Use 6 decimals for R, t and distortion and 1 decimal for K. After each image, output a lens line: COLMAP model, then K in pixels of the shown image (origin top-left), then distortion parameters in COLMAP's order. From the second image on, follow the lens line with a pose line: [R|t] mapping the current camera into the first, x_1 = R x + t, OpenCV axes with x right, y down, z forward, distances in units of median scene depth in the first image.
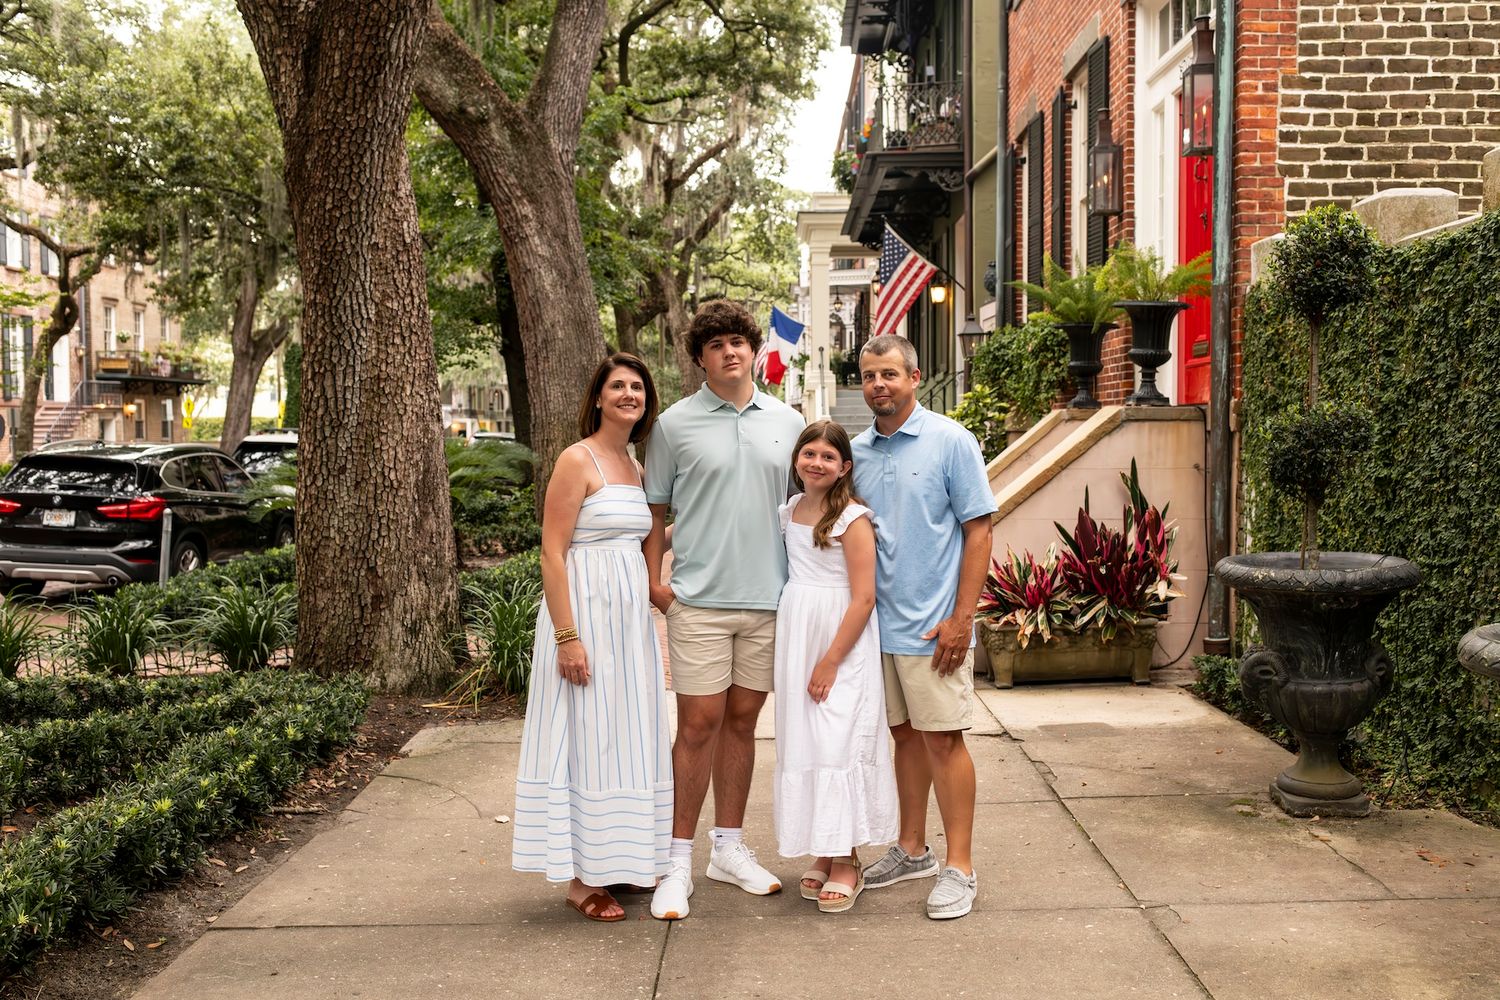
lens RADIAL K [[1476.5, 0, 749.7], [0, 1476.5, 534.0], [0, 0, 1]] dist [-0.000305, 0.003602]
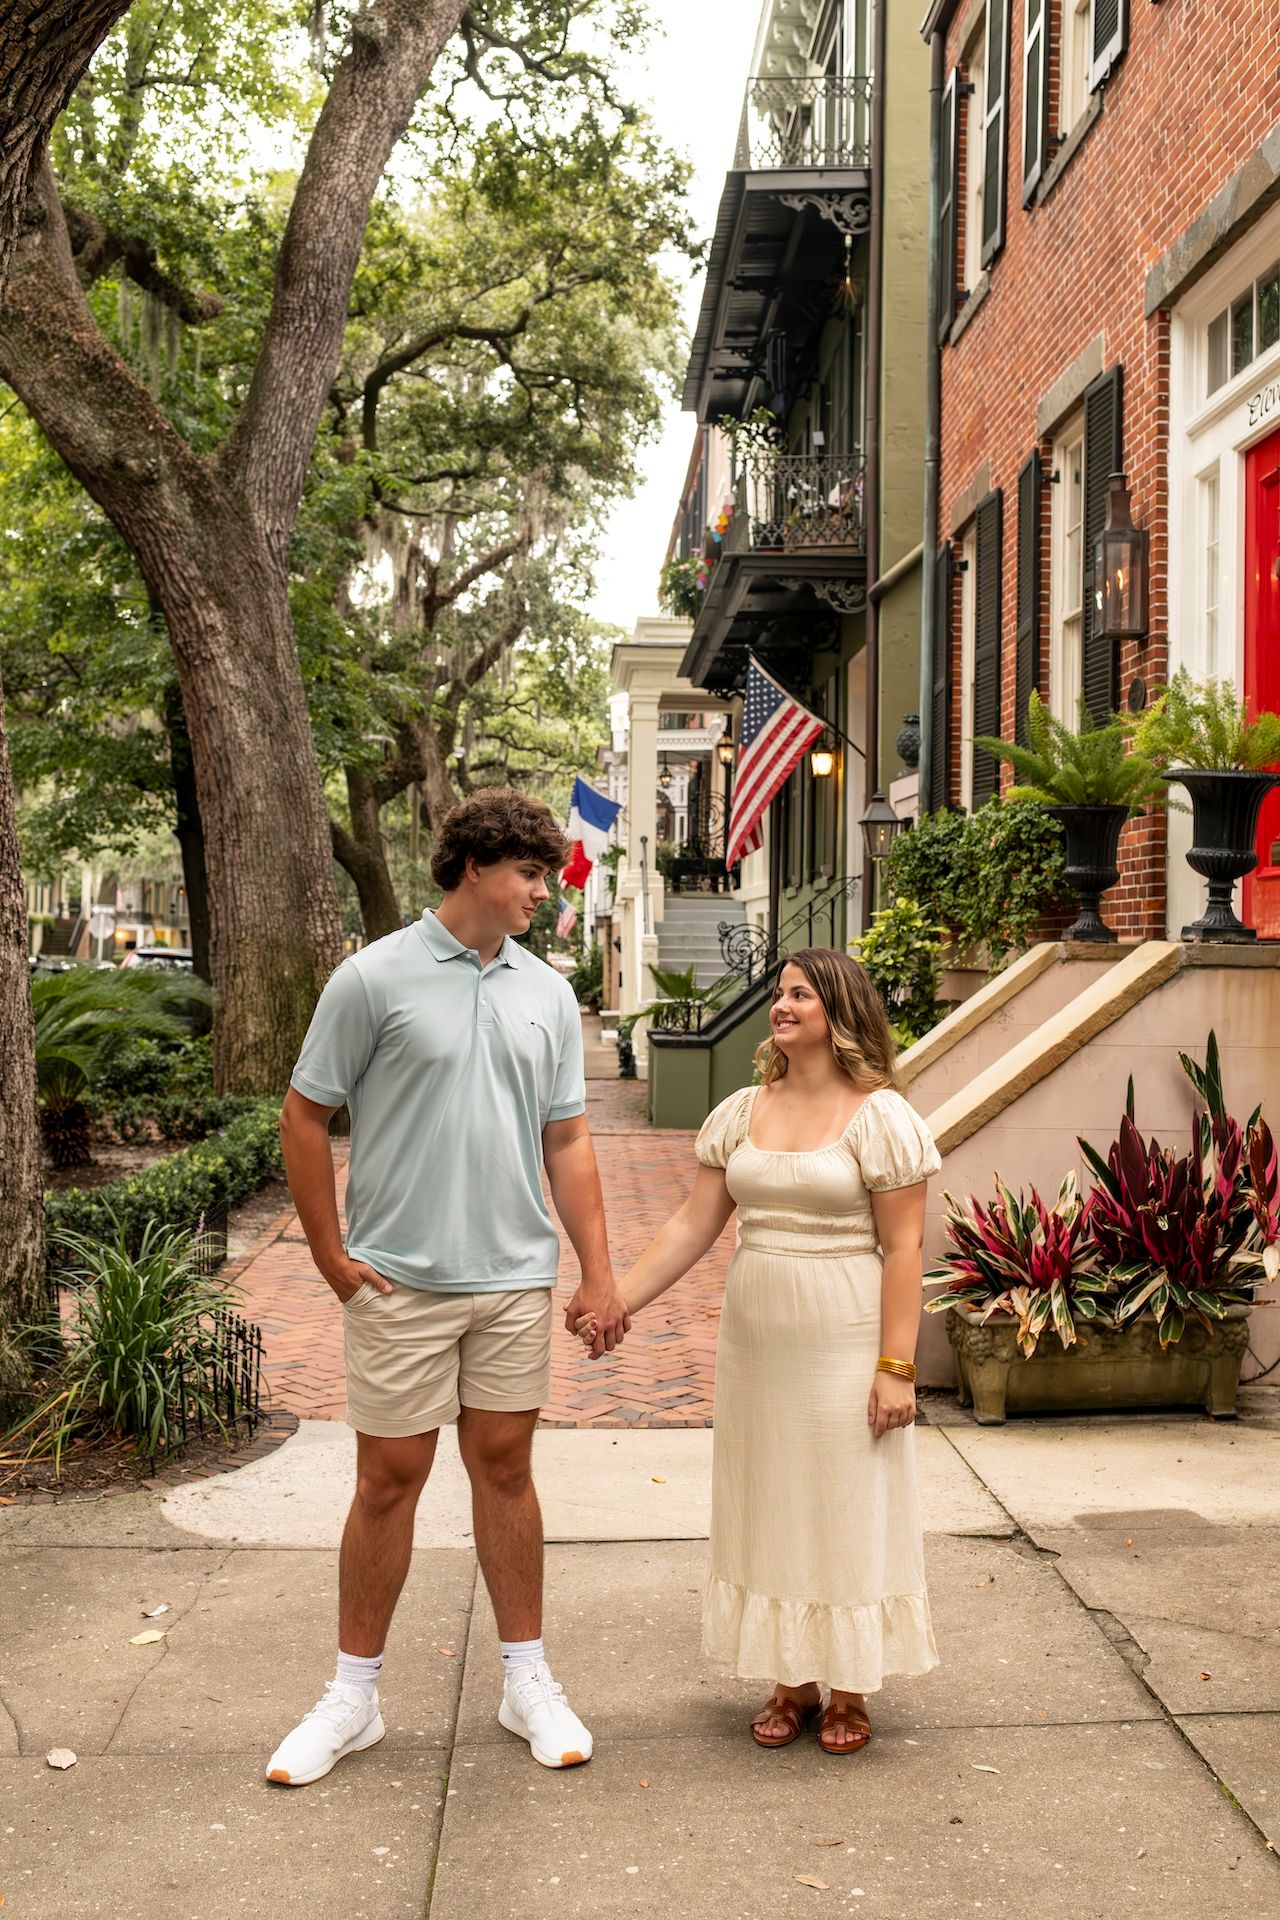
lens RADIAL K [[2076.8, 0, 642.9], [0, 2076.8, 953.5], [0, 0, 1]] dist [-0.000792, 0.010137]
pose [[0.998443, 0.021572, 0.051445, -0.004217], [-0.017950, 0.997396, -0.069845, -0.008529], [-0.052818, 0.068813, 0.996230, 0.076139]]
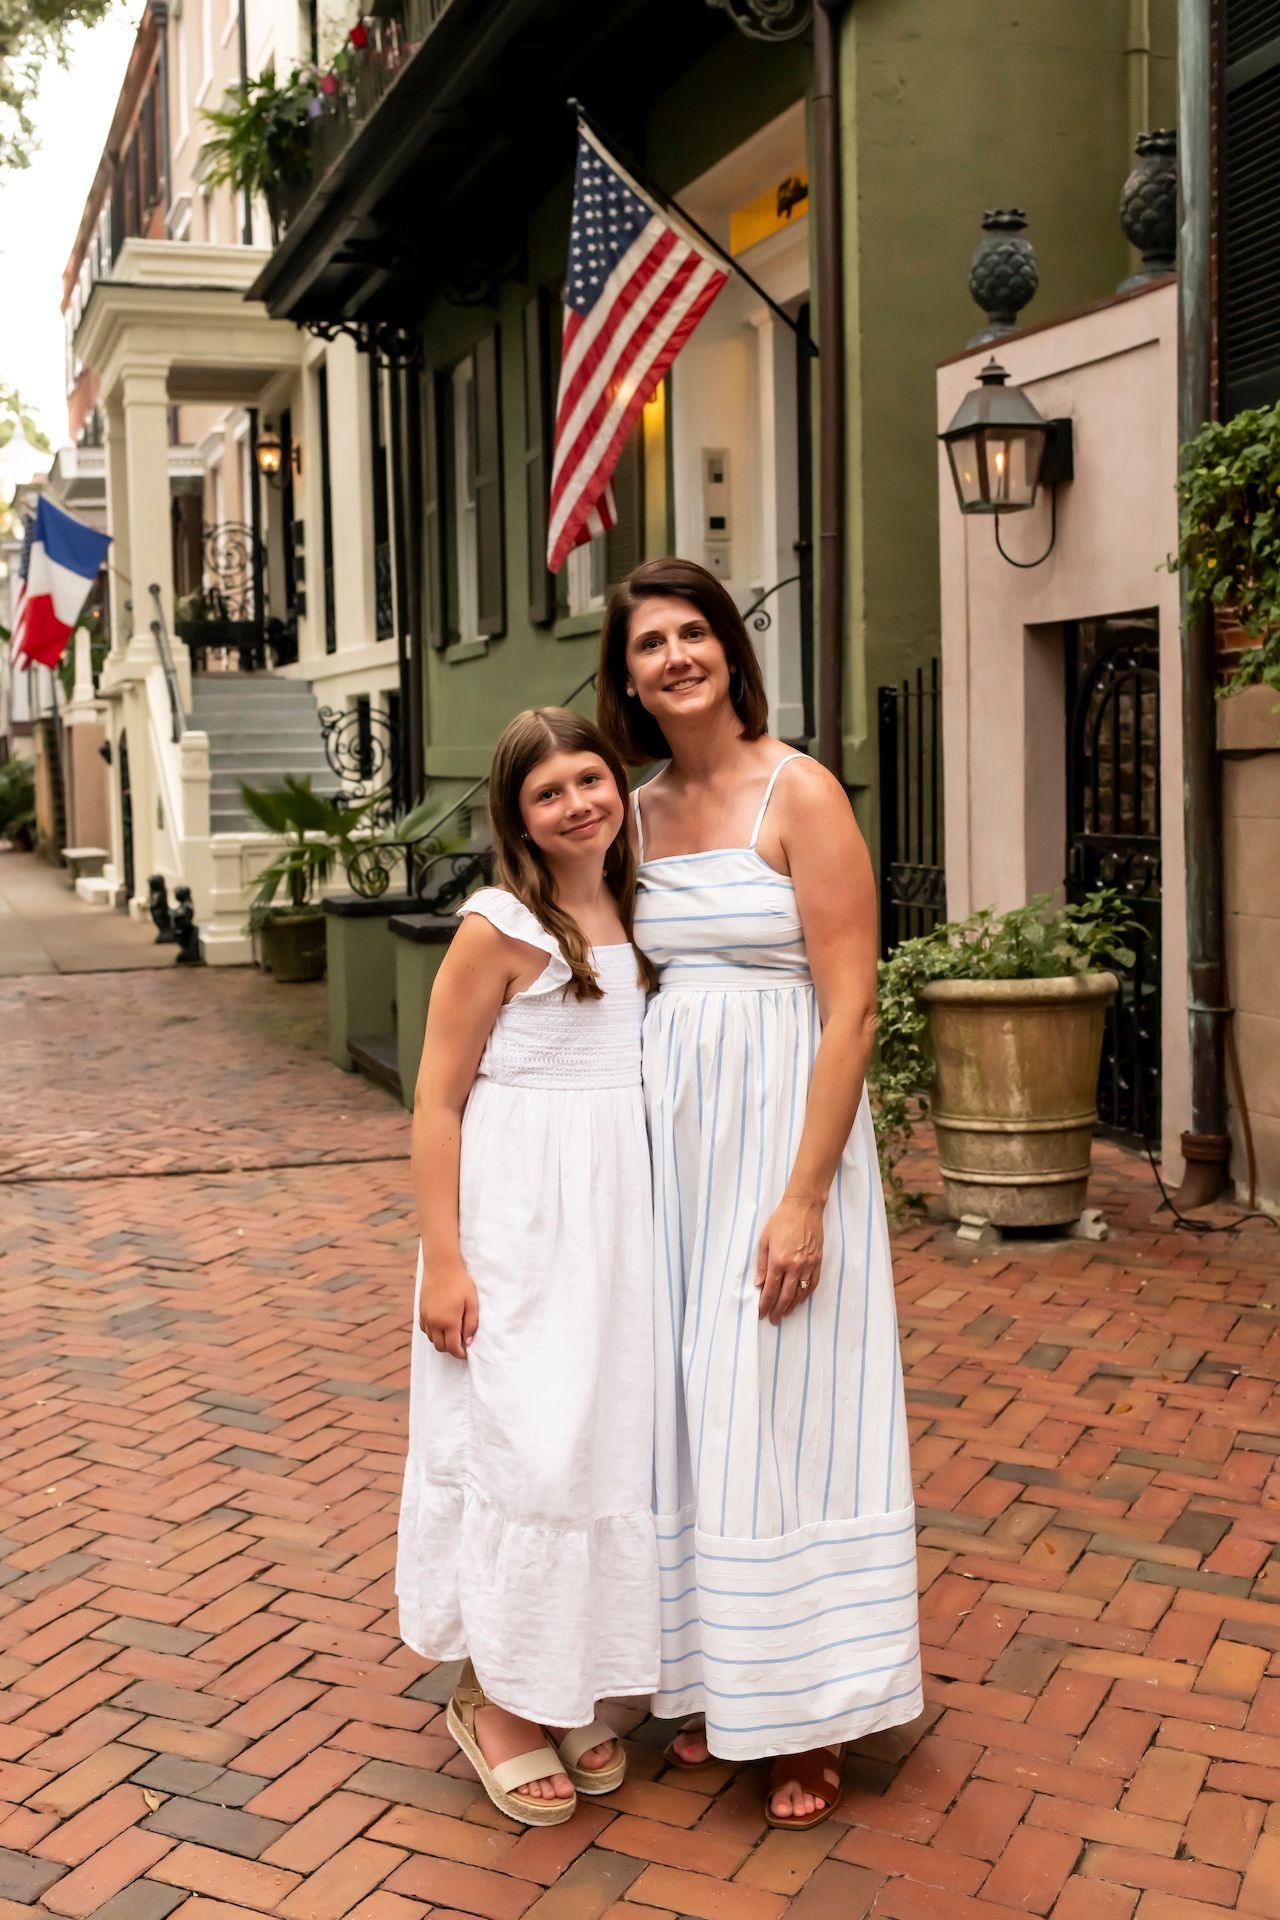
lens RADIAL K [[2115.1, 0, 551.5], [0, 2115.1, 883.5], [0, 0, 1]] dist [0.007036, -0.003539]
pose [[0.950997, -0.035549, 0.307148, -0.076592], [0.040242, 0.999150, -0.008958, -0.048128], [-0.306569, 0.020879, 0.951619, 0.684236]]
